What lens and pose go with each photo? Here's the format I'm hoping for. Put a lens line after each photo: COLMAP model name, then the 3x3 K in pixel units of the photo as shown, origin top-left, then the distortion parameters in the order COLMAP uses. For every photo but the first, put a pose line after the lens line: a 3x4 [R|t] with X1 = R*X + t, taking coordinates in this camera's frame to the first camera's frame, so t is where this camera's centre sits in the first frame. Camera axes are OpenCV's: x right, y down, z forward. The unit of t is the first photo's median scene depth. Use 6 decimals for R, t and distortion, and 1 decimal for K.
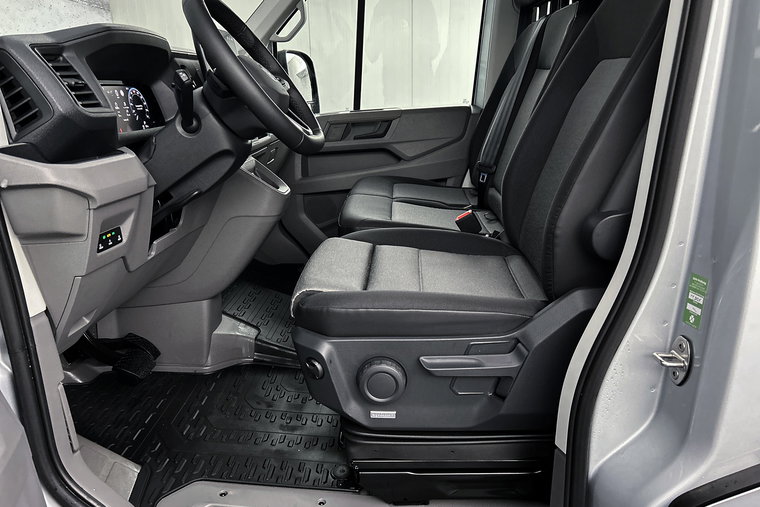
lens RADIAL K [[558.8, 0, 385.3], [0, 558.8, 256.0], [0, 0, 1]] dist [0.012599, -0.027687]
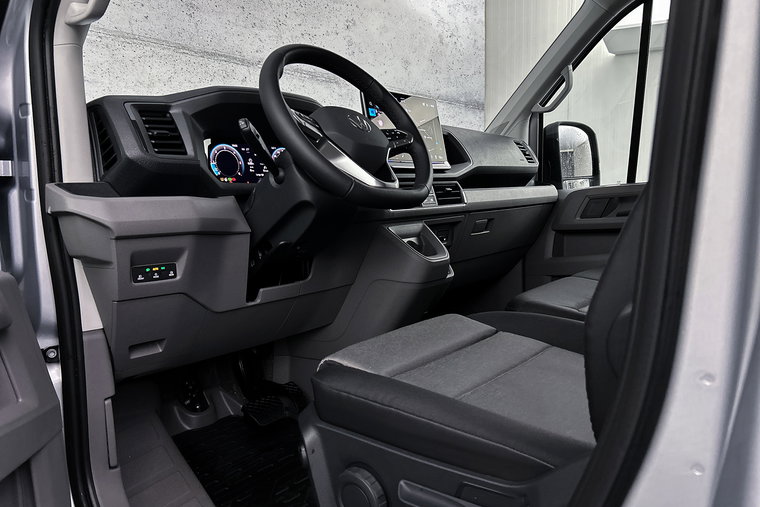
lens RADIAL K [[558.8, 0, 377.3], [0, 558.8, 252.6], [0, 0, 1]] dist [0.012599, -0.027687]
pose [[0.791967, 0.068919, -0.606661, 0.468094], [-0.165221, 0.980729, -0.104273, -0.025150], [0.587784, 0.182814, 0.788092, 0.381837]]
